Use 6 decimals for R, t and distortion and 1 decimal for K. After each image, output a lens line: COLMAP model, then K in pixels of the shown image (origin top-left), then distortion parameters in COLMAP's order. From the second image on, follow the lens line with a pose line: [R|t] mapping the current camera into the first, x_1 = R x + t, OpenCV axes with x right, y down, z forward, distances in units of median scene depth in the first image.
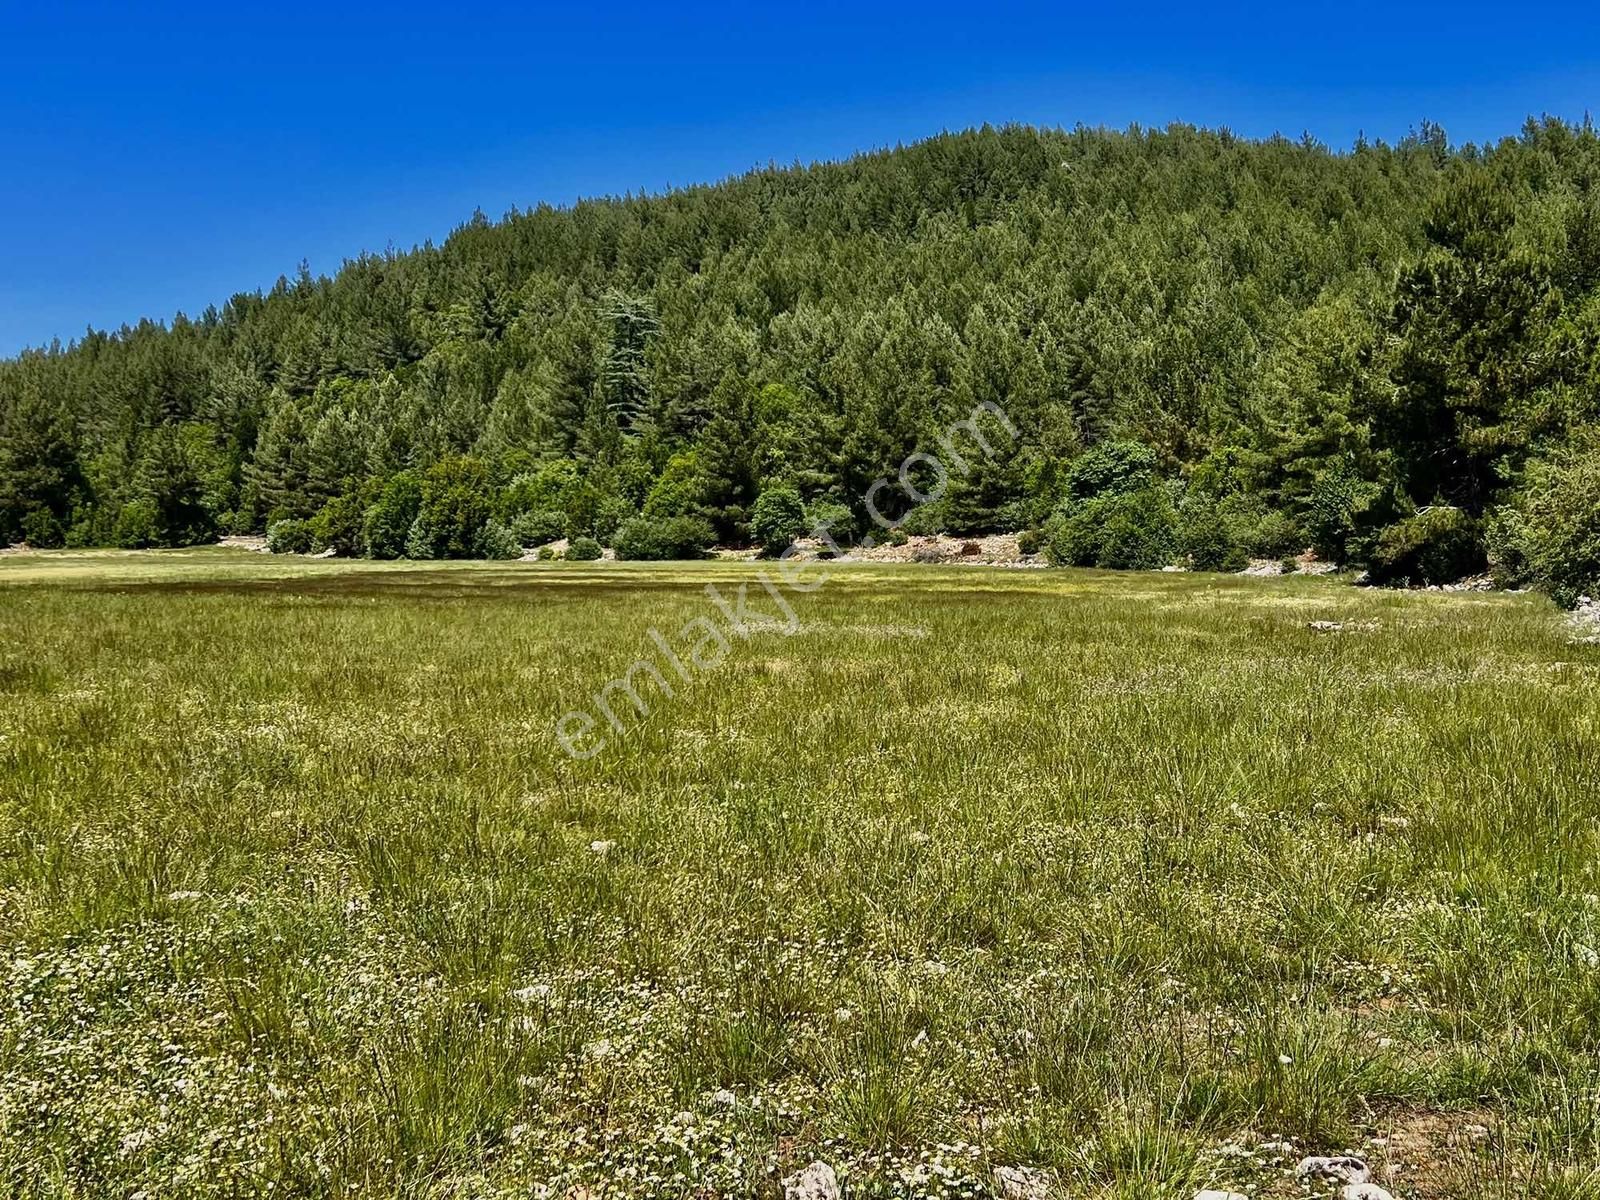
lens RADIAL K [[6530.6, 0, 799.0], [0, 6530.6, 603.5], [0, 0, 1]] dist [0.262506, 0.000000]
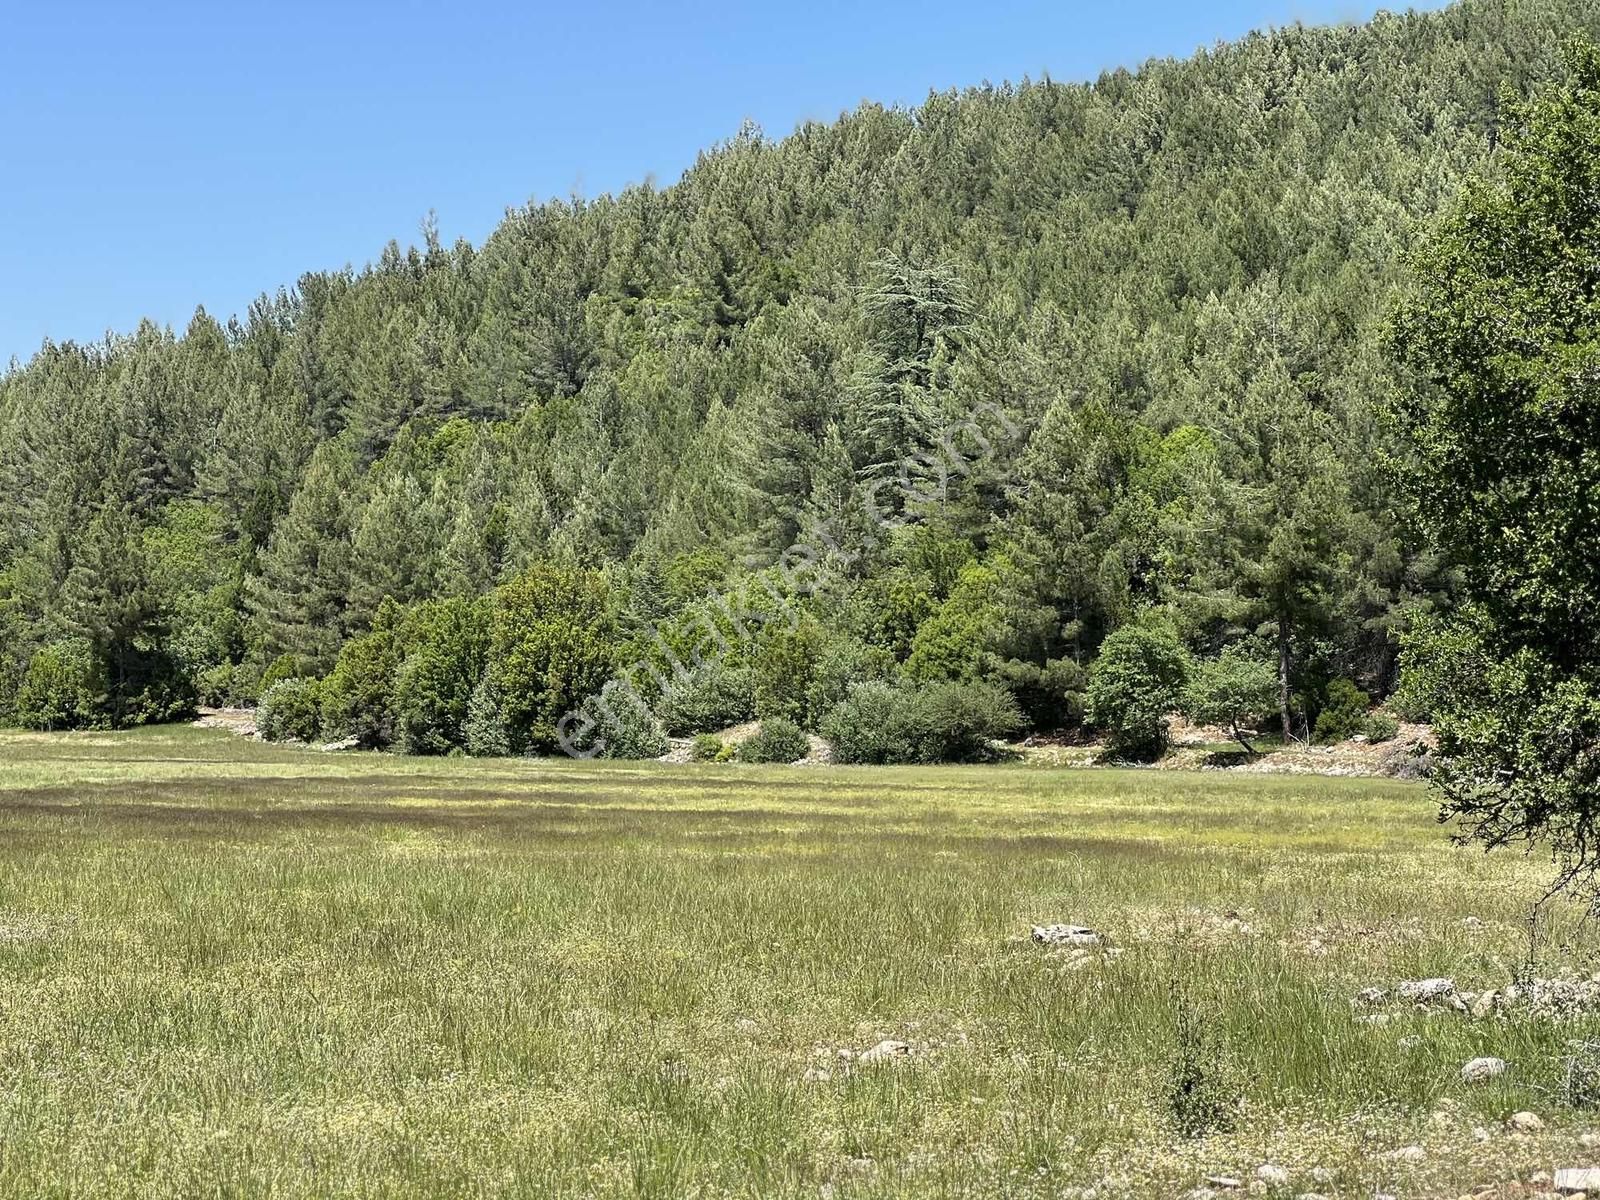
lens RADIAL K [[6530.6, 0, 802.5], [0, 6530.6, 596.4], [0, 0, 1]] dist [0.262506, 0.000000]
pose [[0.905741, 0.003913, -0.423813, 0.189790], [-0.013948, 0.999691, -0.020578, -0.009078], [0.423601, 0.024549, 0.905516, 0.523823]]
